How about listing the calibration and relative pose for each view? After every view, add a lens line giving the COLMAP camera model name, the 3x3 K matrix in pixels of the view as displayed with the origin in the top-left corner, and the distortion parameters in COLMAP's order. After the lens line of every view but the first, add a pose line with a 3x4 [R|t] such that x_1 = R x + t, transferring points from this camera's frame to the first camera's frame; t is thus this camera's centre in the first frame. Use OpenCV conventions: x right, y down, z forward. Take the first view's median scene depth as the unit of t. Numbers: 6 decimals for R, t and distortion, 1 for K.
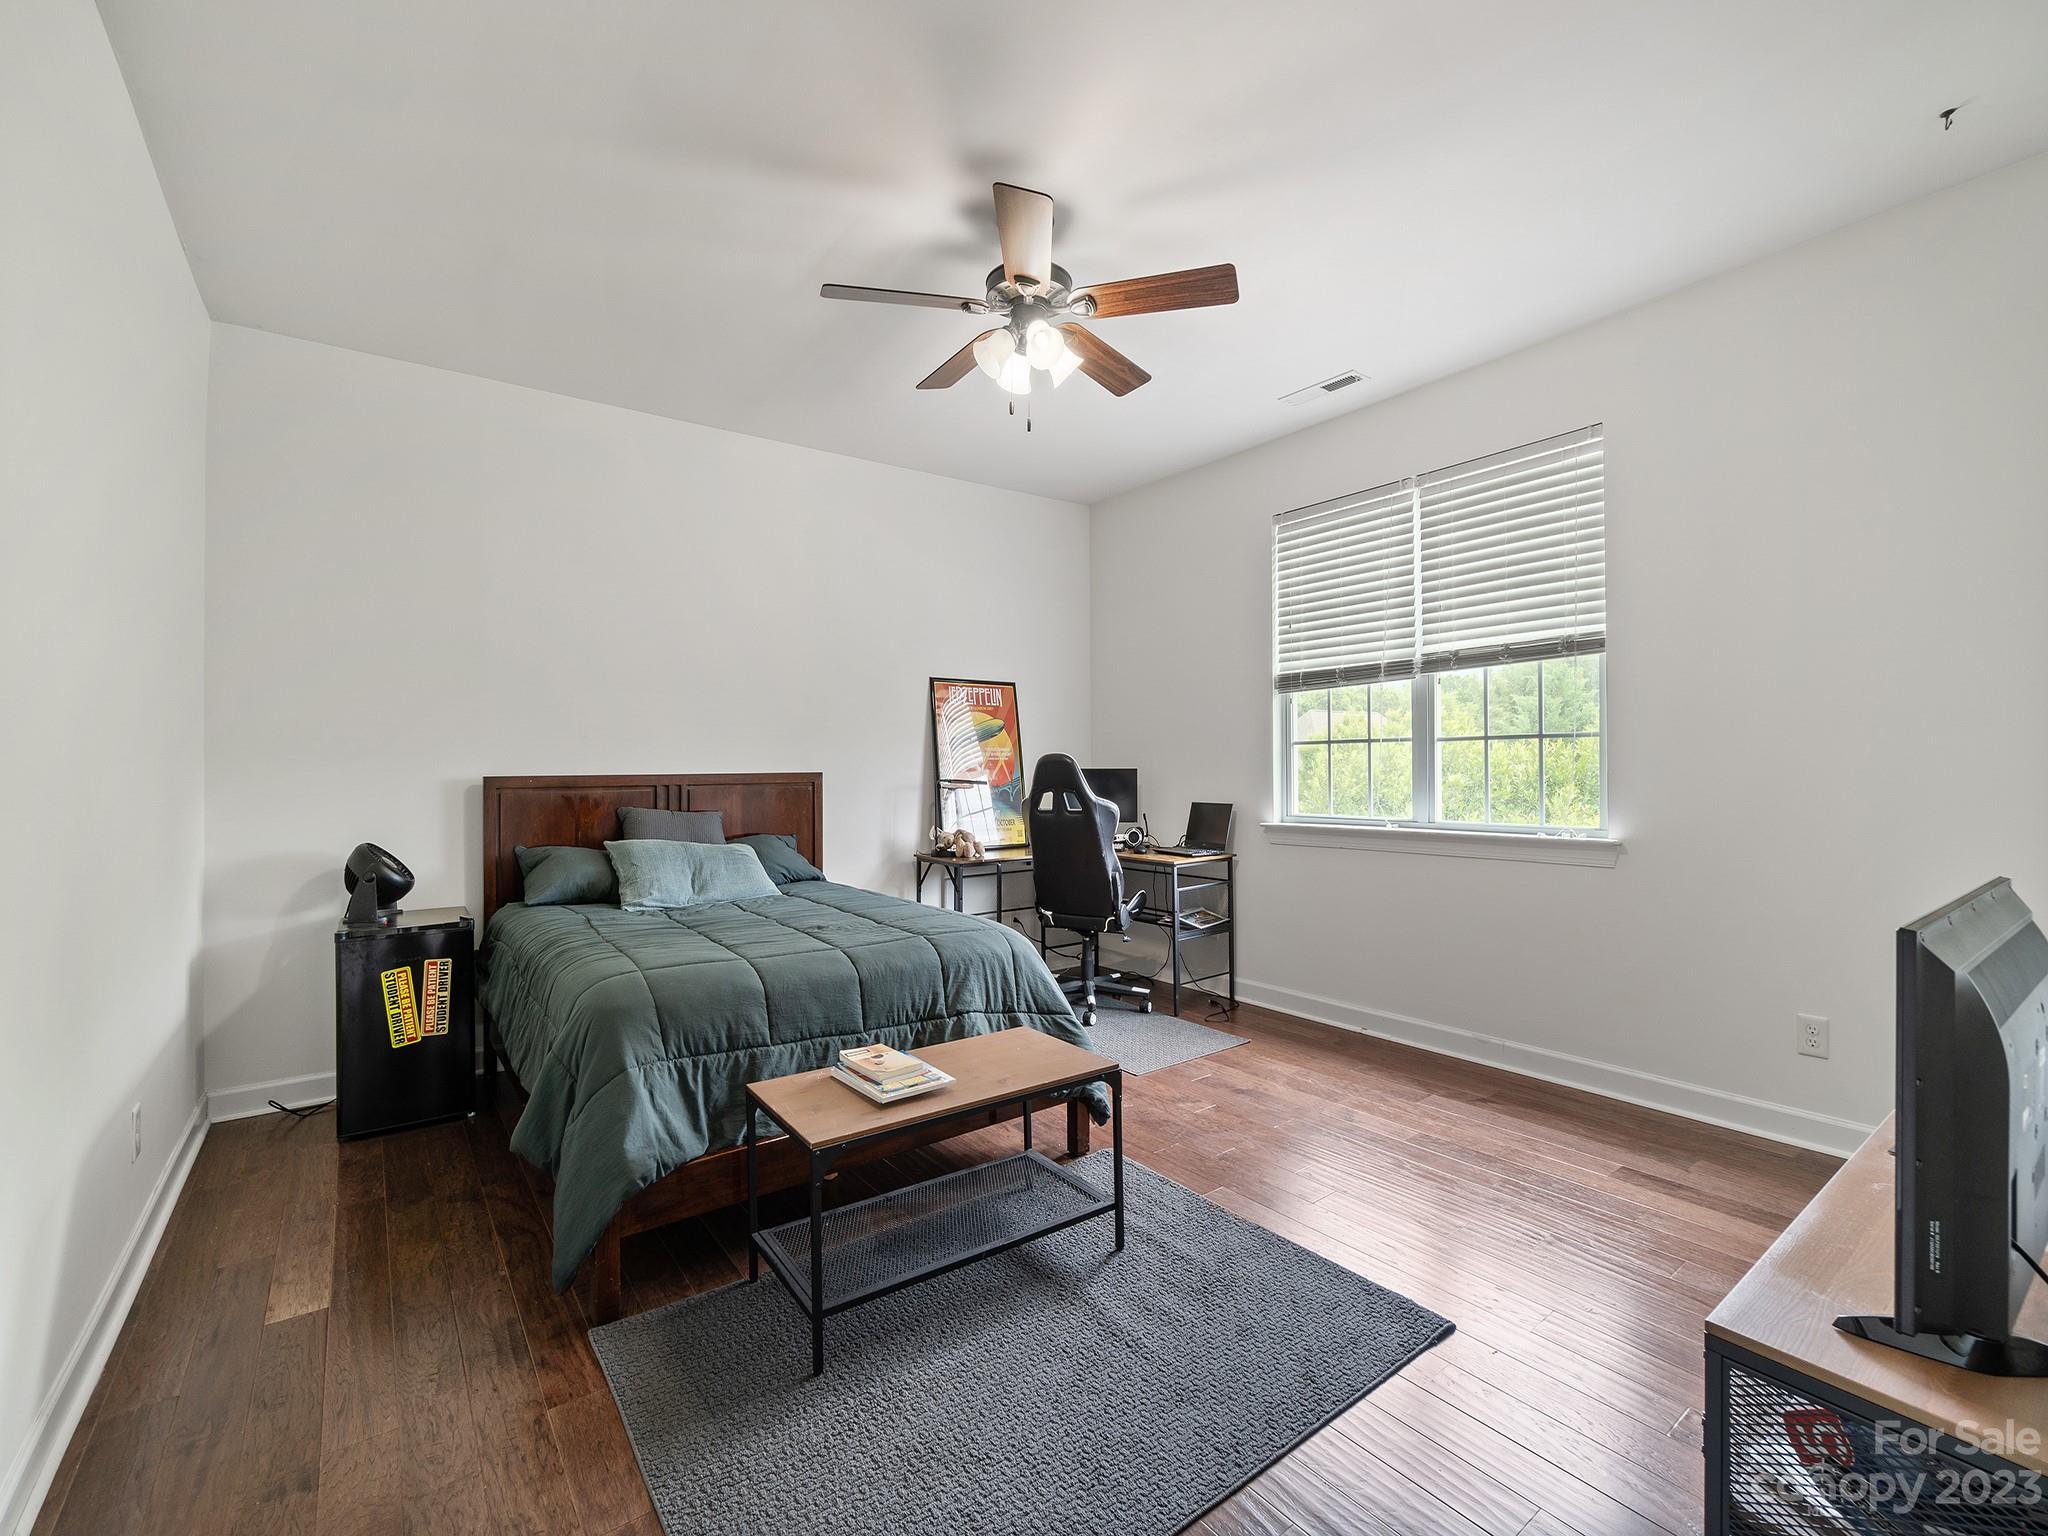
lens RADIAL K [[887.3, 0, 1017.0], [0, 887.3, 761.4], [0, 0, 1]] dist [-0.005099, 0.002187]
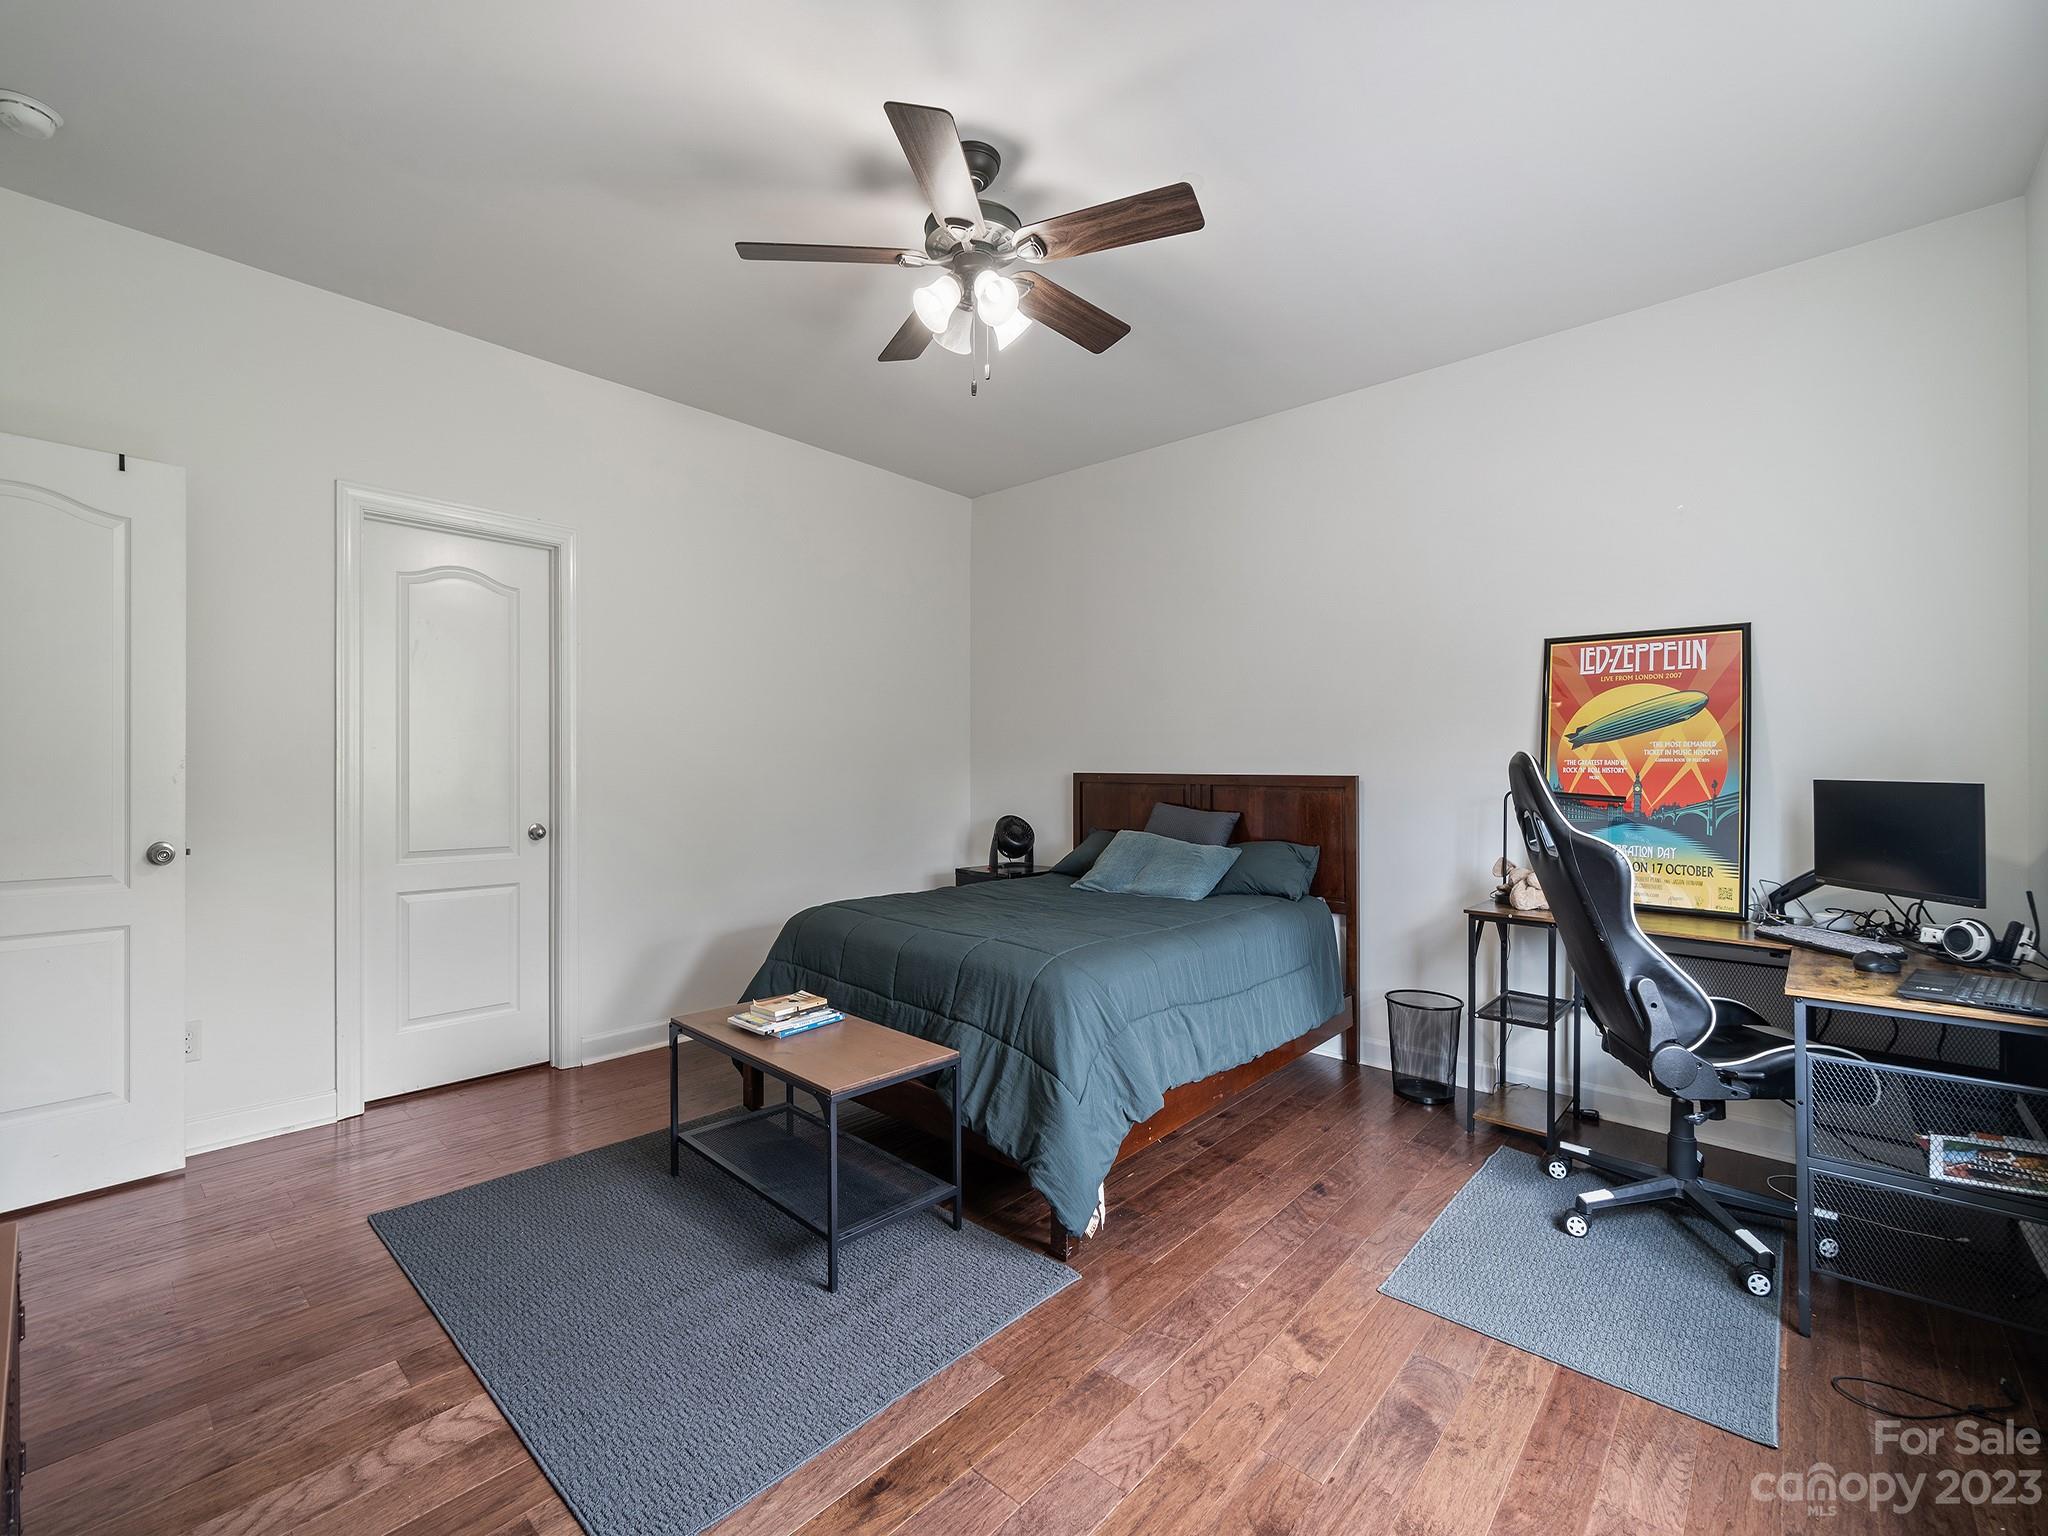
lens RADIAL K [[887.3, 0, 1014.9], [0, 887.3, 772.7], [0, 0, 1]] dist [-0.005099, 0.002187]
pose [[0.186775, 0.016063, -0.982271, 0.491807], [-0.002814, 0.999871, 0.015816, -0.002602], [0.982399, -0.000190, 0.186796, 0.475553]]
